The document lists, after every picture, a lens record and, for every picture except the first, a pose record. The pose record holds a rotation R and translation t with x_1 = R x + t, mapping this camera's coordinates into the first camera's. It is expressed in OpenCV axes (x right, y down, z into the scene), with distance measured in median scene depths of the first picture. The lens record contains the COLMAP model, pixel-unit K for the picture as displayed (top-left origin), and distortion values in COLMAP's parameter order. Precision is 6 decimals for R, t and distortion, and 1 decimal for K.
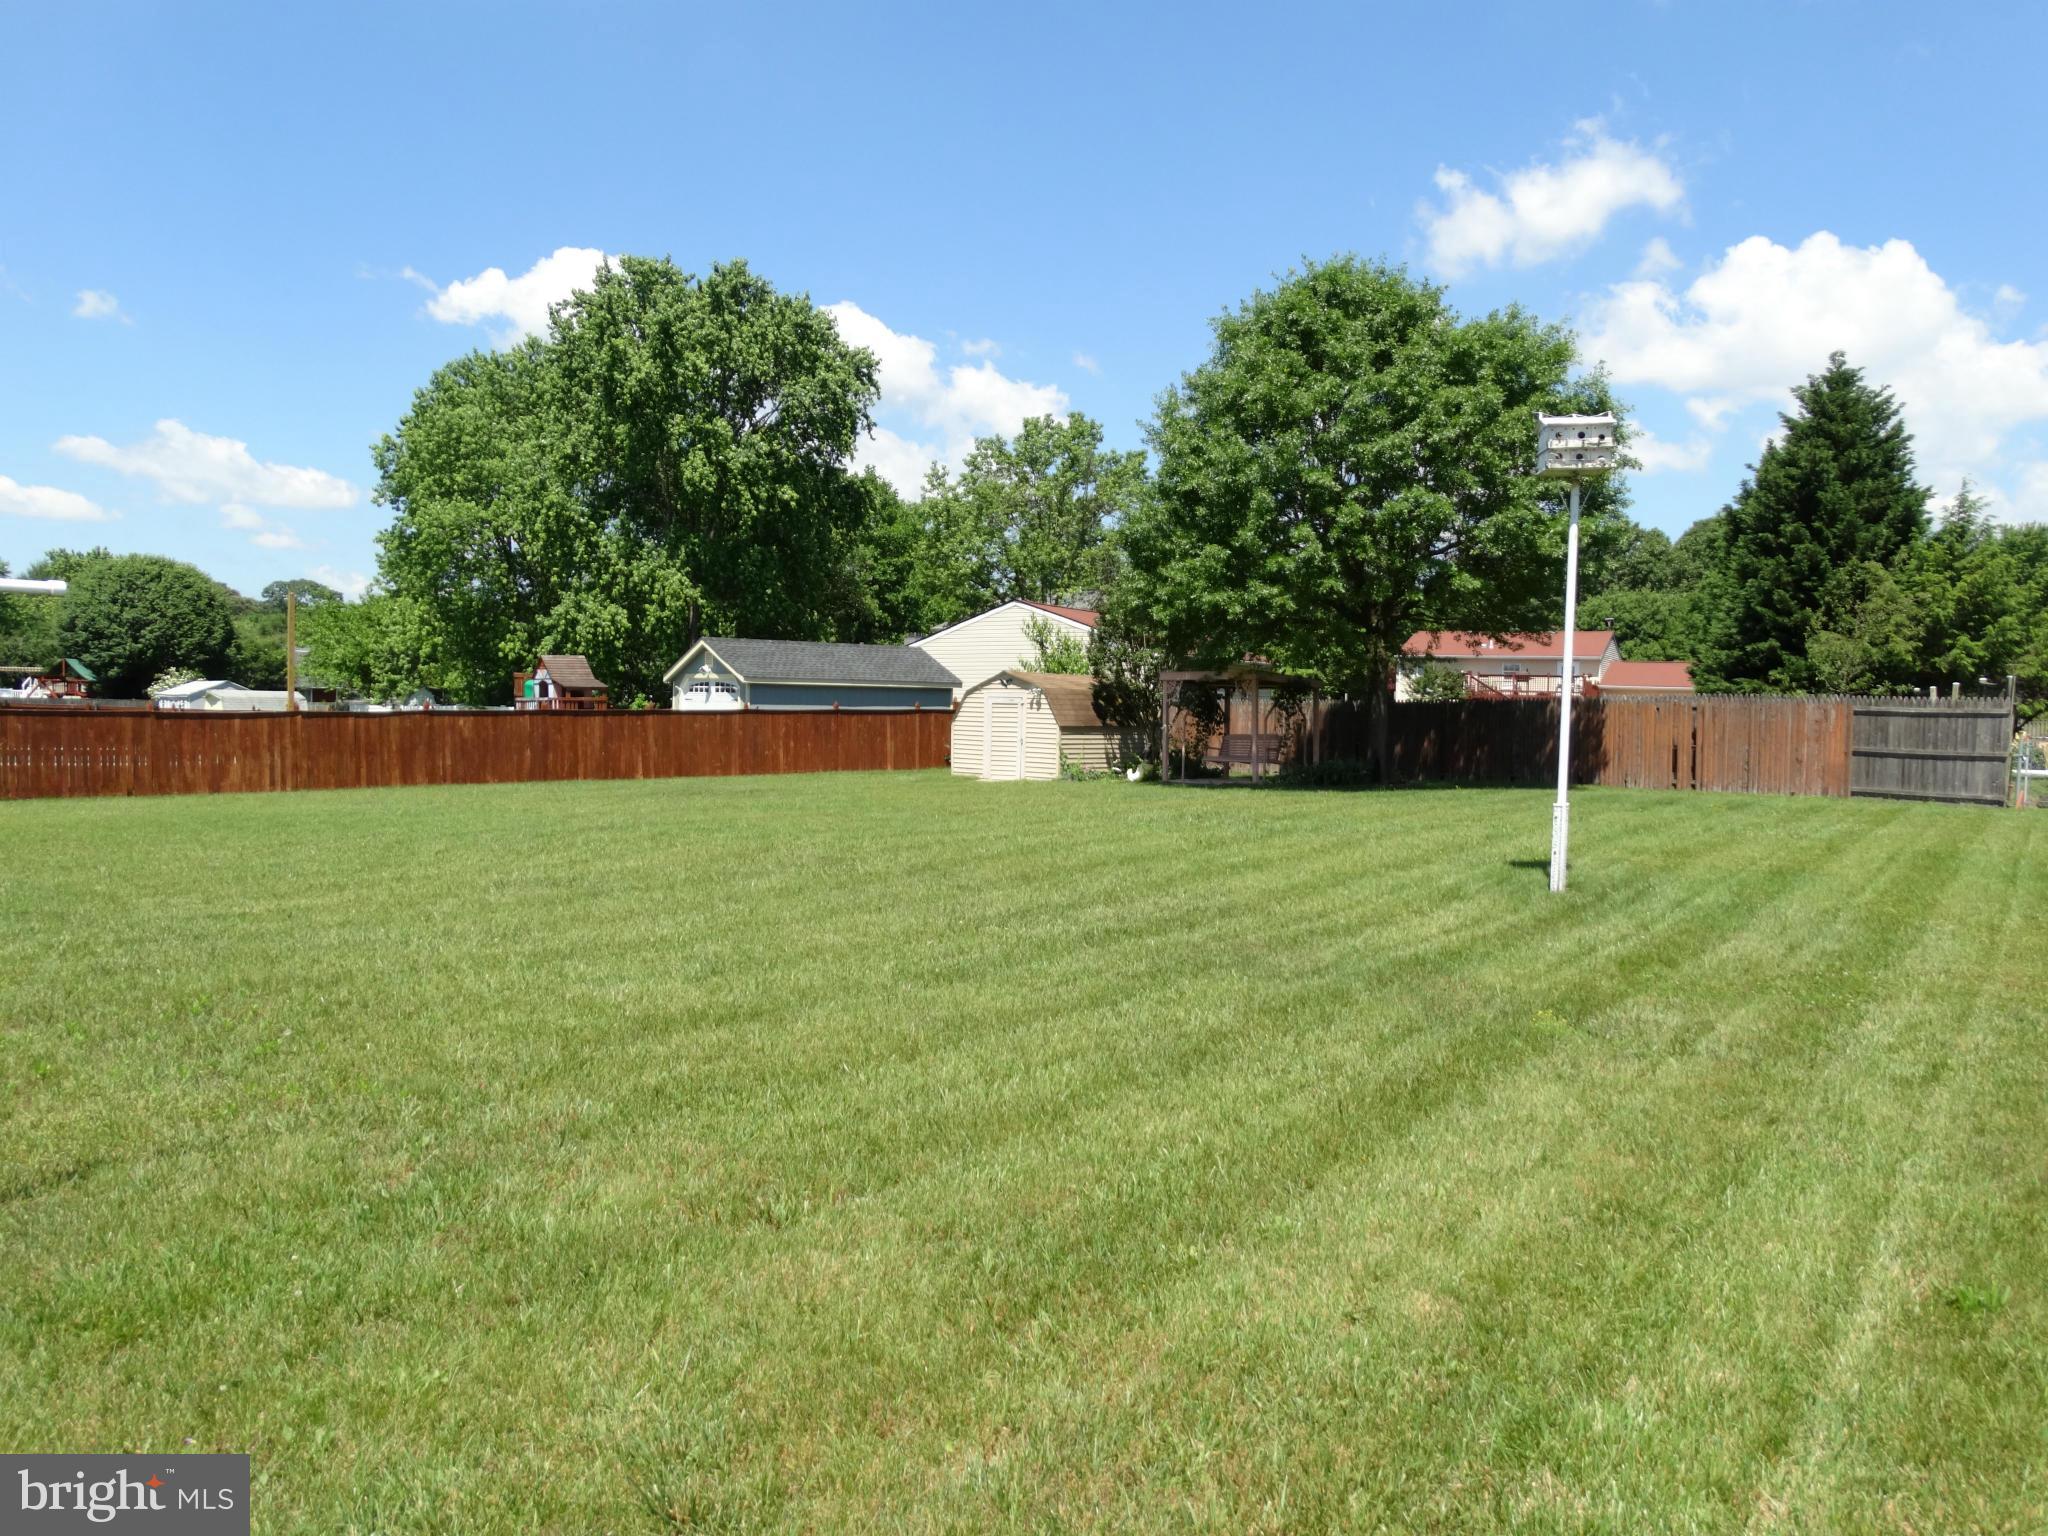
lens RADIAL K [[1442.1, 0, 1015.7], [0, 1442.1, 766.8], [0, 0, 1]] dist [-0.001671, 0.001466]
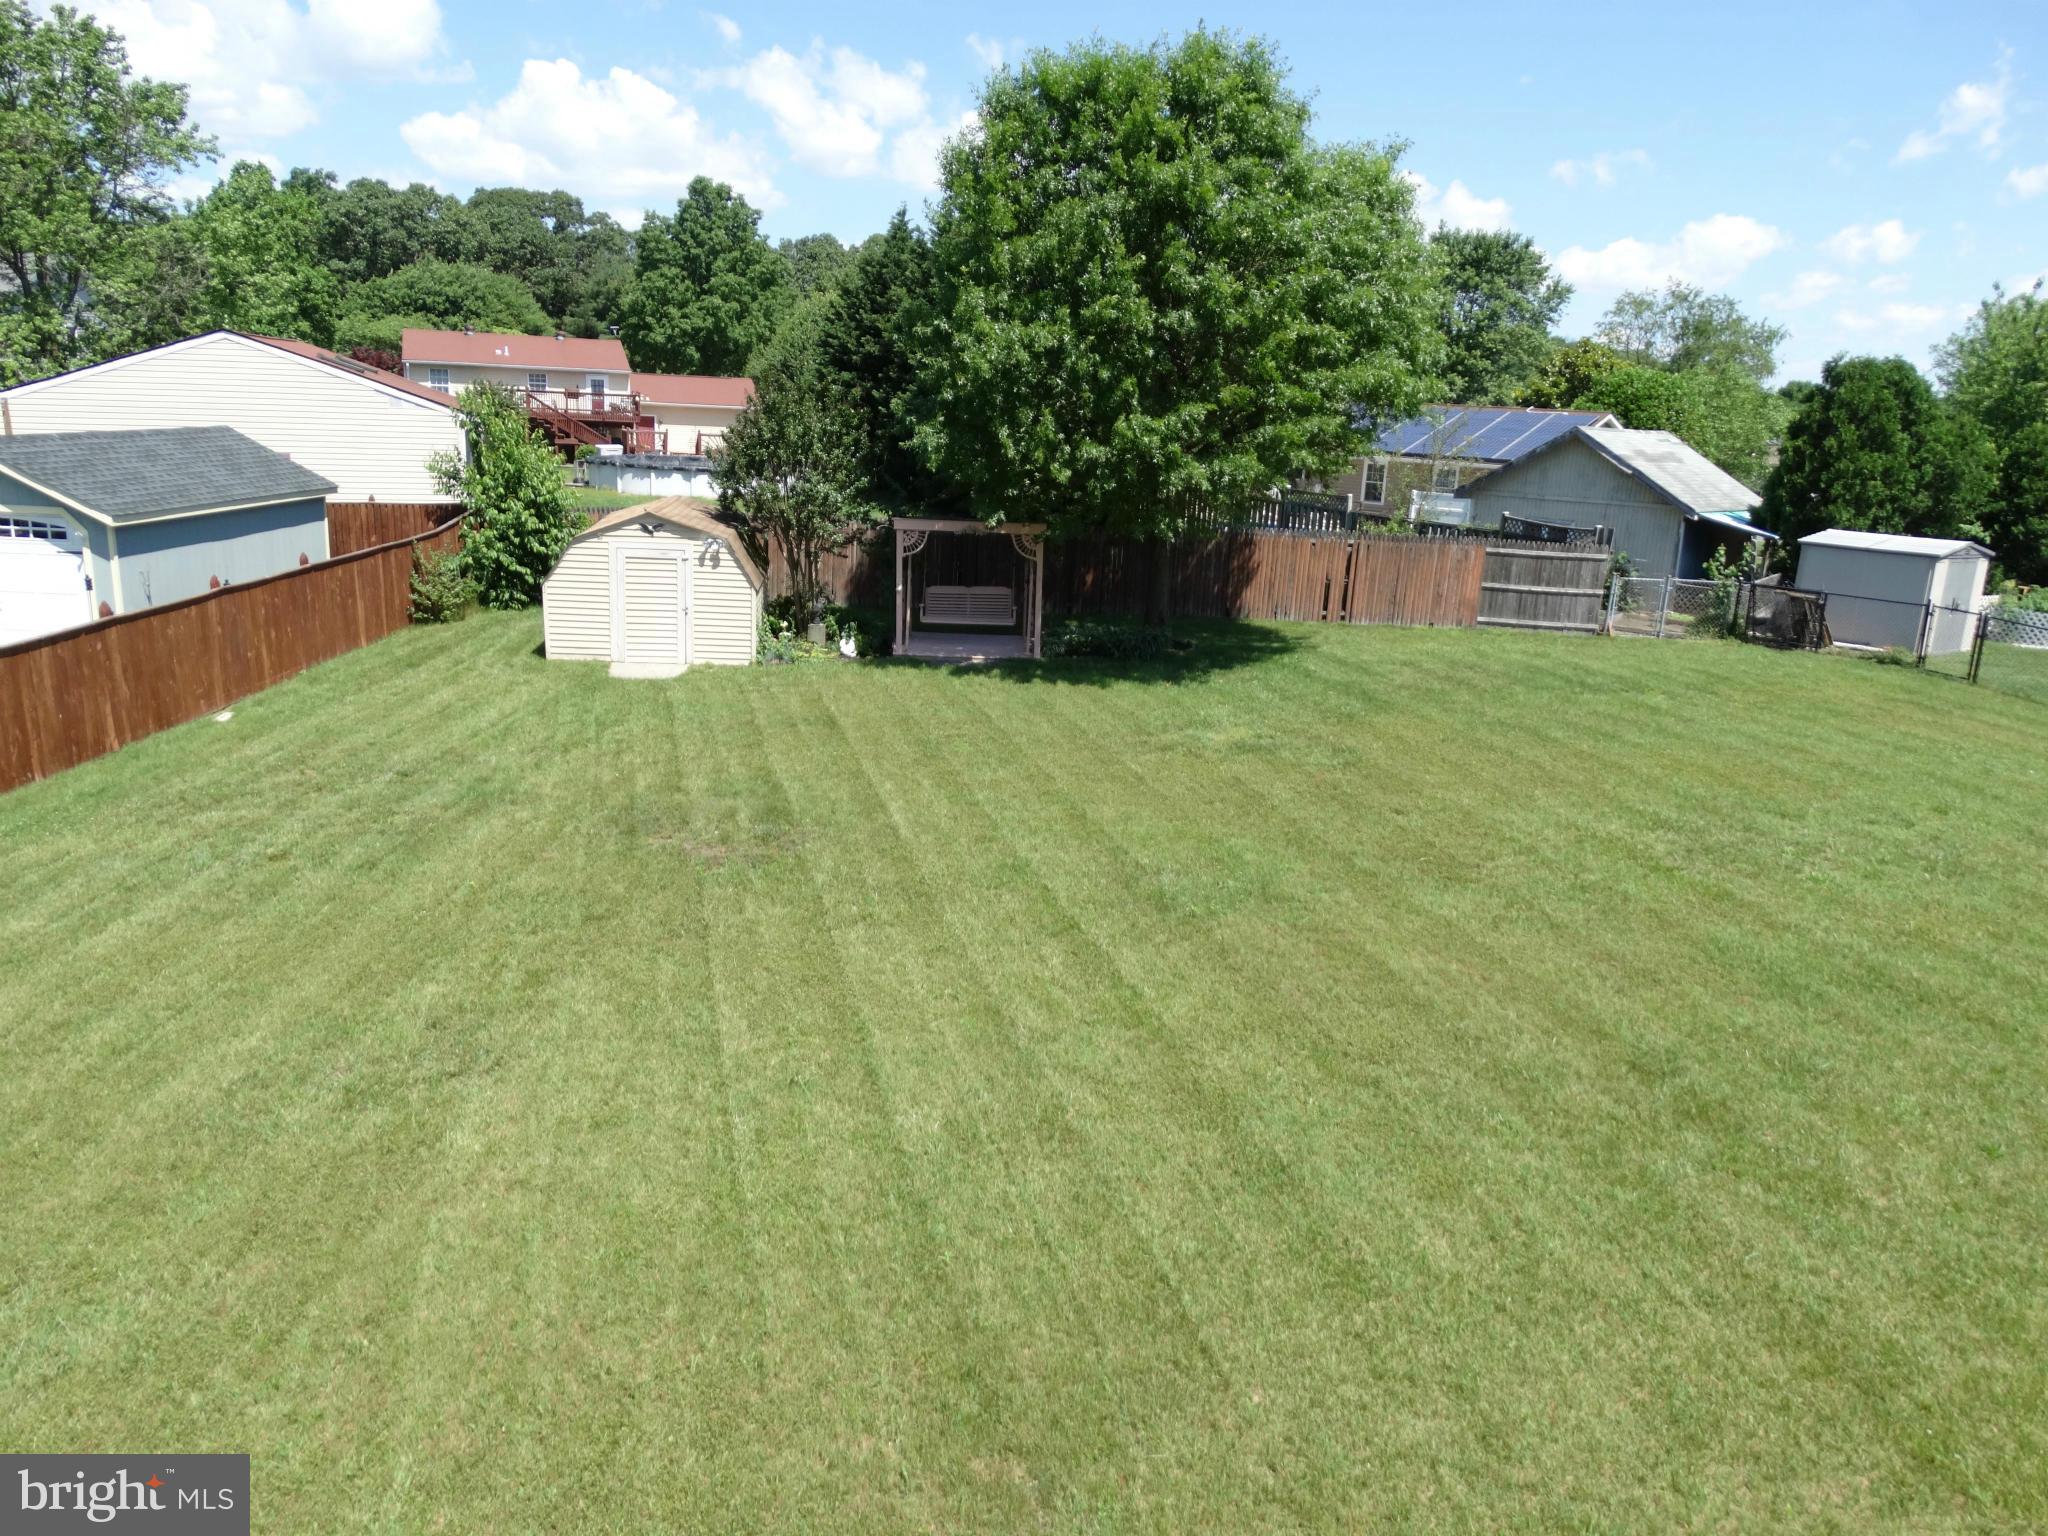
lens RADIAL K [[1438.7, 0, 1024.0], [0, 1438.7, 768.0], [0, 0, 1]] dist [-0.003200, -0.001339]
pose [[0.658516, -0.173824, 0.732217, -0.441605], [-0.000083, 0.972943, 0.231046, -0.111663], [-0.752566, -0.152208, 0.640685, 0.411905]]
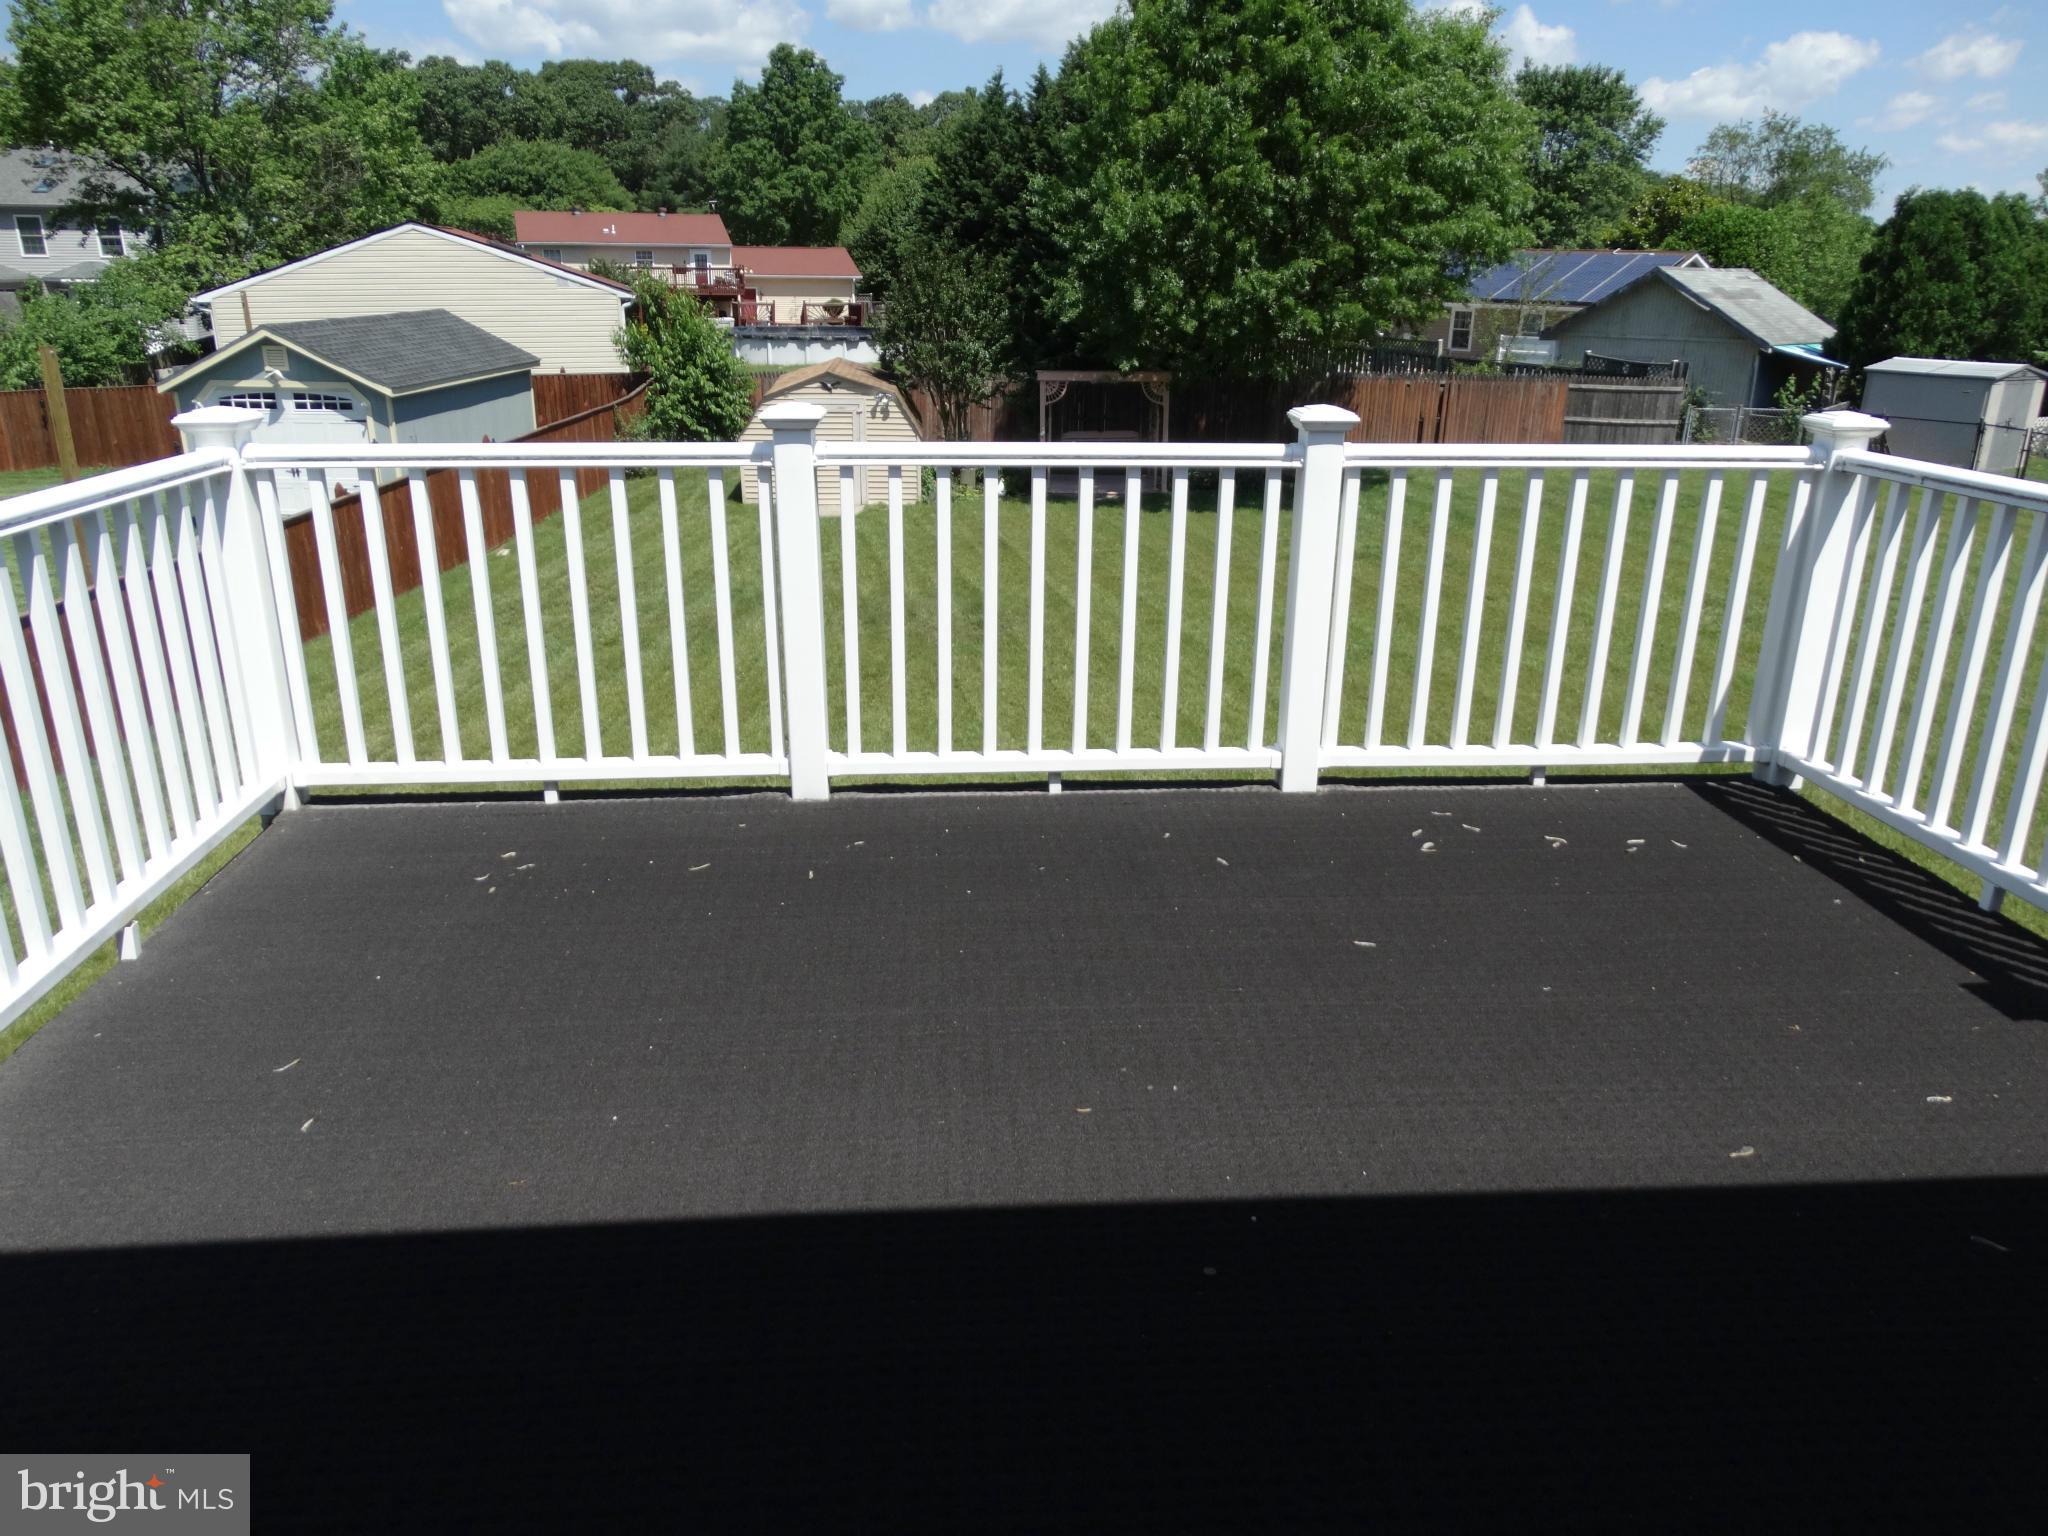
lens RADIAL K [[1430.1, 0, 1021.7], [0, 1430.1, 768.6], [0, 0, 1]] dist [-0.005937, -0.002880]
pose [[0.693497, -0.250998, 0.675323, -0.554663], [0.033397, 0.947543, 0.317879, -0.111293], [-0.719685, -0.197894, 0.665501, 0.358443]]
